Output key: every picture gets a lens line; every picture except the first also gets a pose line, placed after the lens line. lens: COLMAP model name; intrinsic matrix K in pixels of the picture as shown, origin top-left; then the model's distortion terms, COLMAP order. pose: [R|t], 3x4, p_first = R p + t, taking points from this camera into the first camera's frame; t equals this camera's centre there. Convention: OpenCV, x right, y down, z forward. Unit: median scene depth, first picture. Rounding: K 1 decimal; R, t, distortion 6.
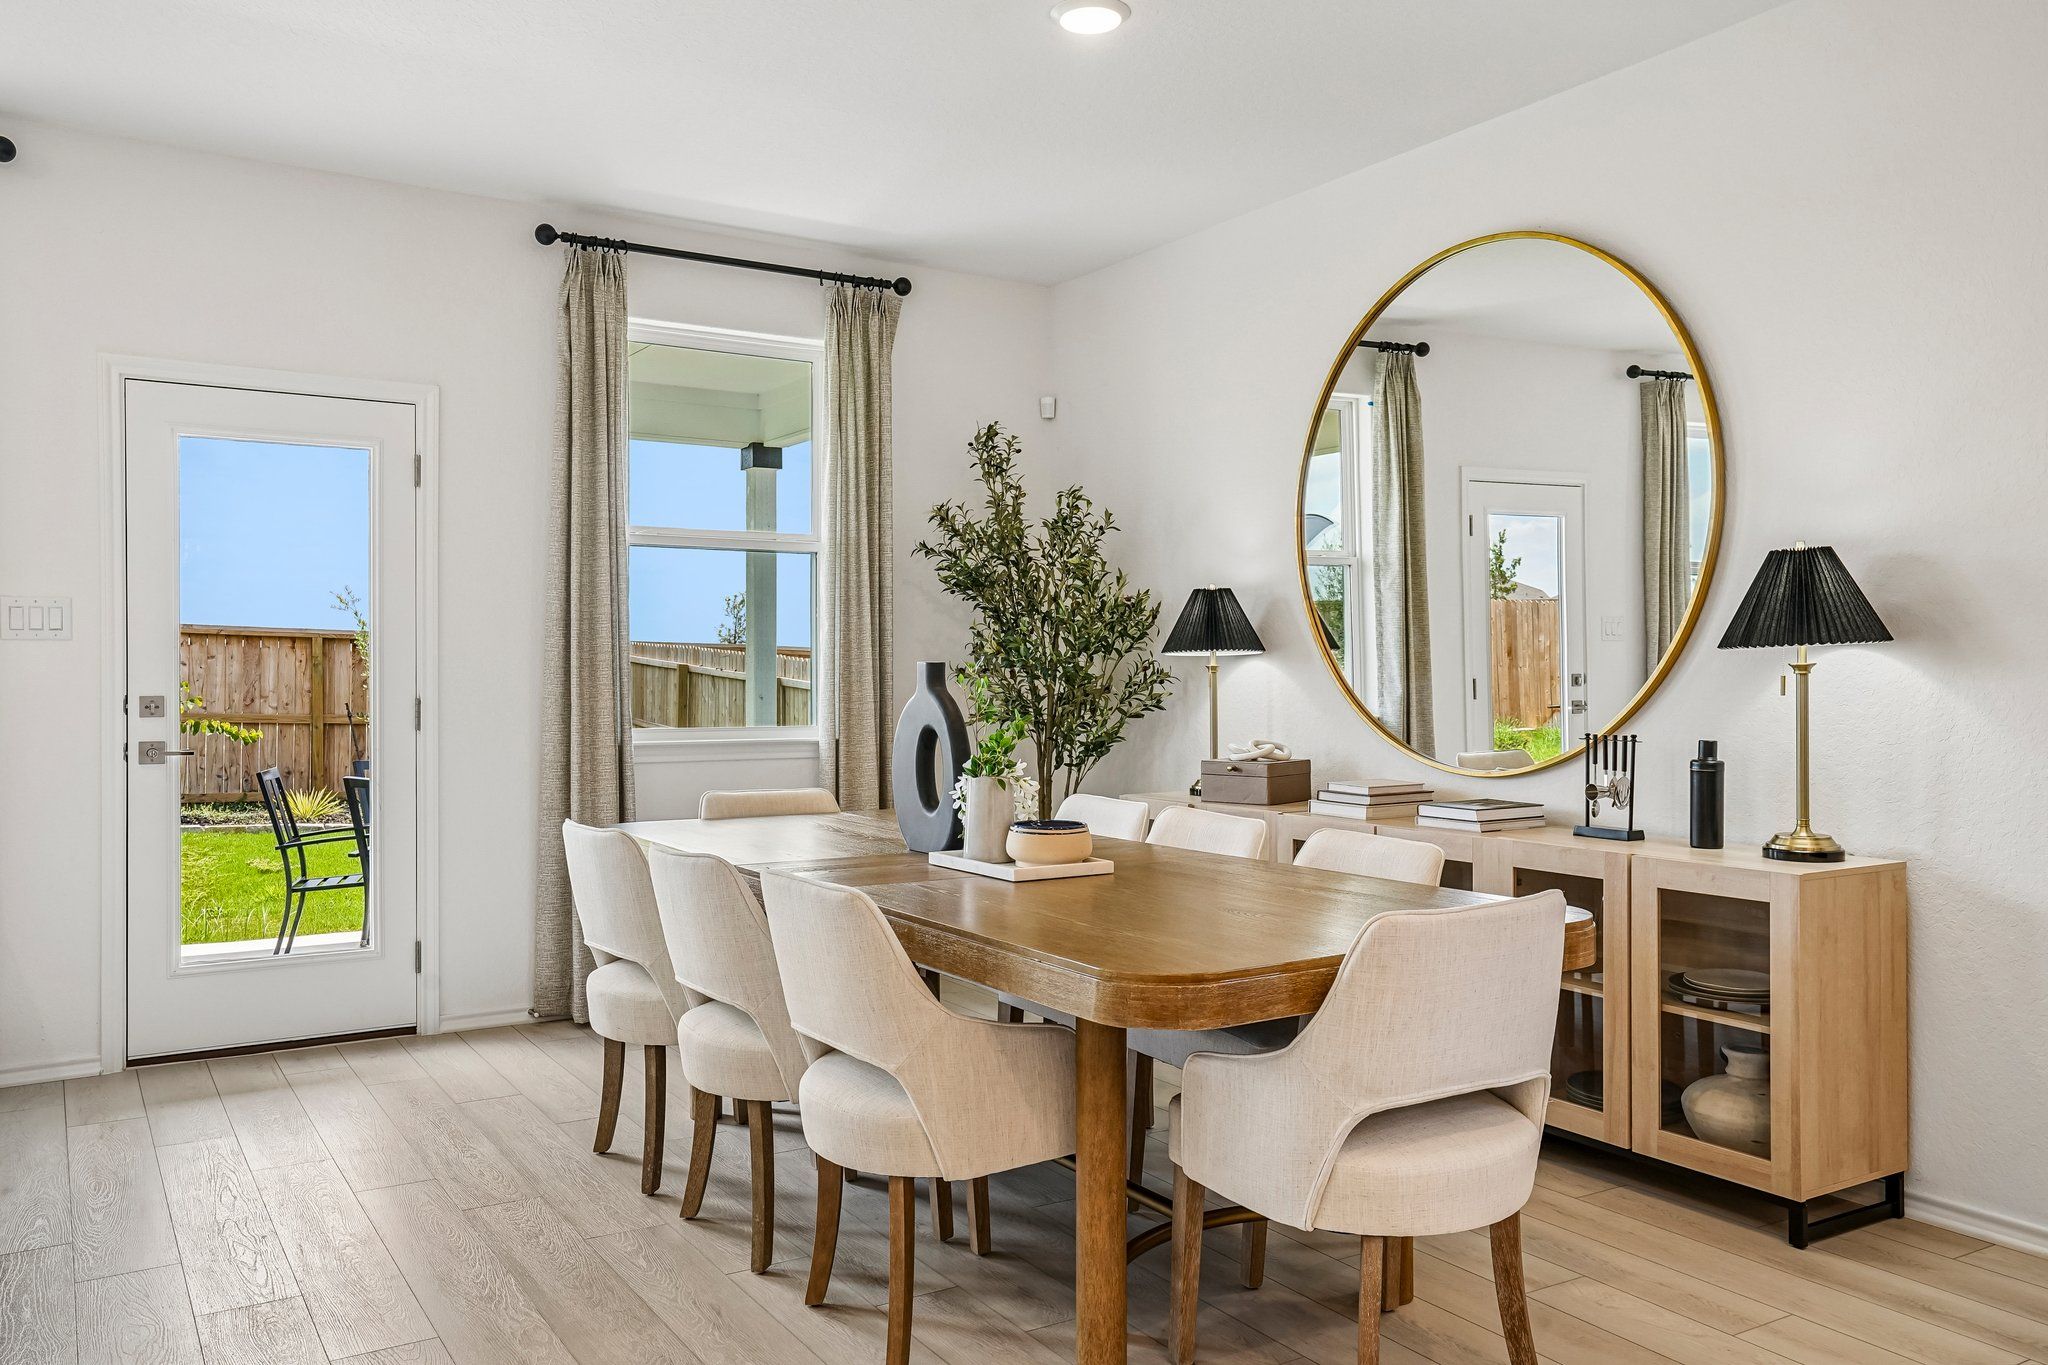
lens RADIAL K [[1550.0, 0, 1024.0], [0, 1550.0, 682.5], [0, 0, 1]] dist [0.002402, 0.000380]
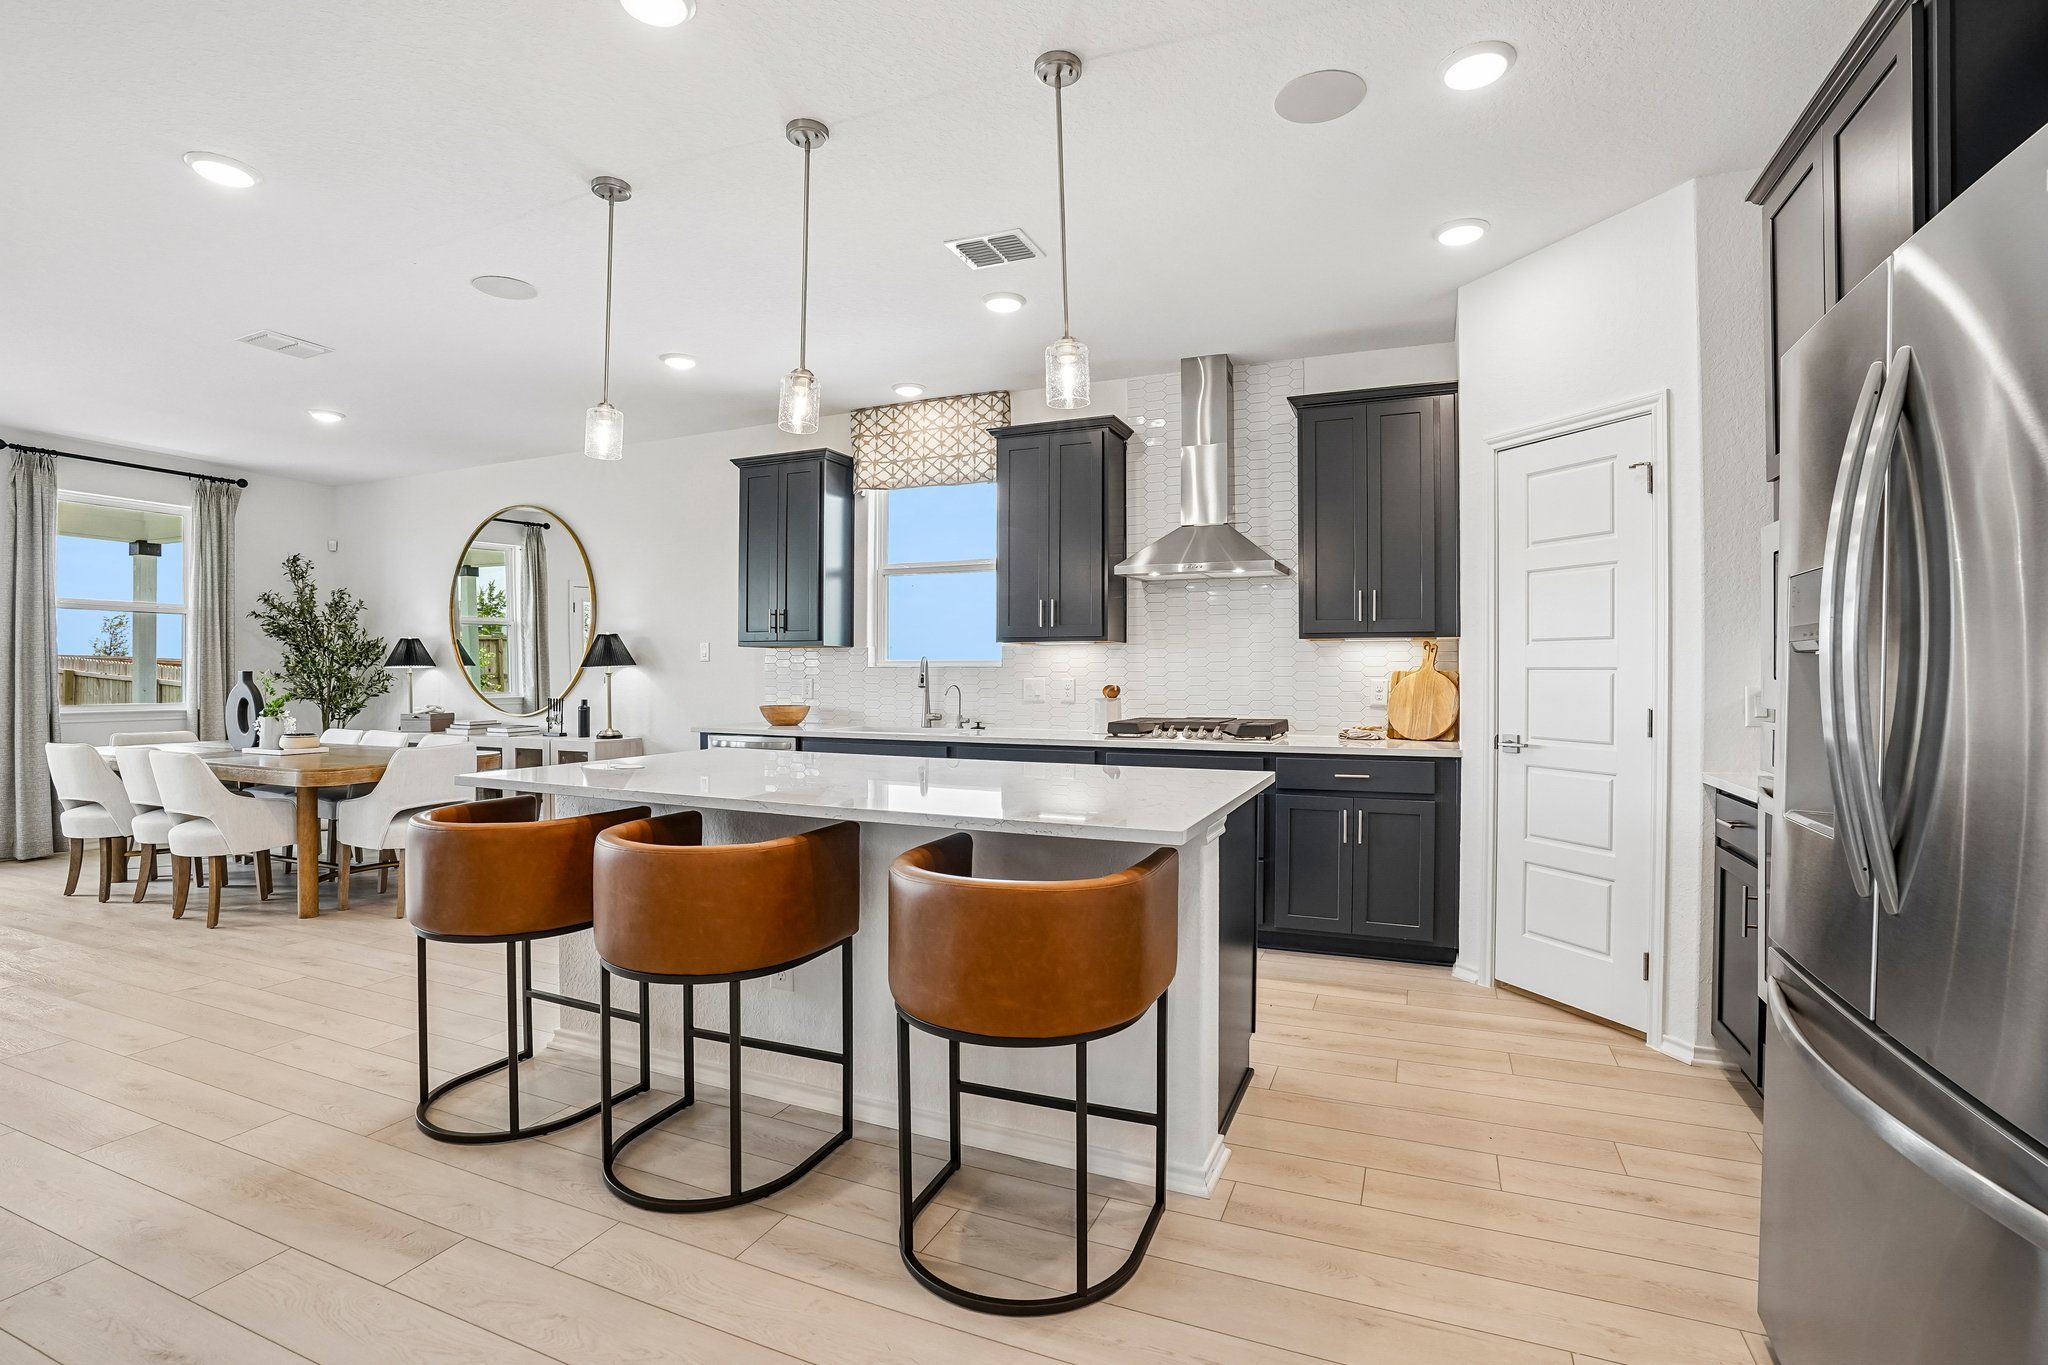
lens RADIAL K [[917.1, 0, 1024.0], [0, 917.1, 682.5], [0, 0, 1]] dist [-0.077238, 0.024629]
pose [[0.808187, -0.003516, 0.588916, 0.076433], [0.003034, 0.999994, 0.001807, 0.003551], [-0.588919, 0.000326, 0.808192, -0.532001]]
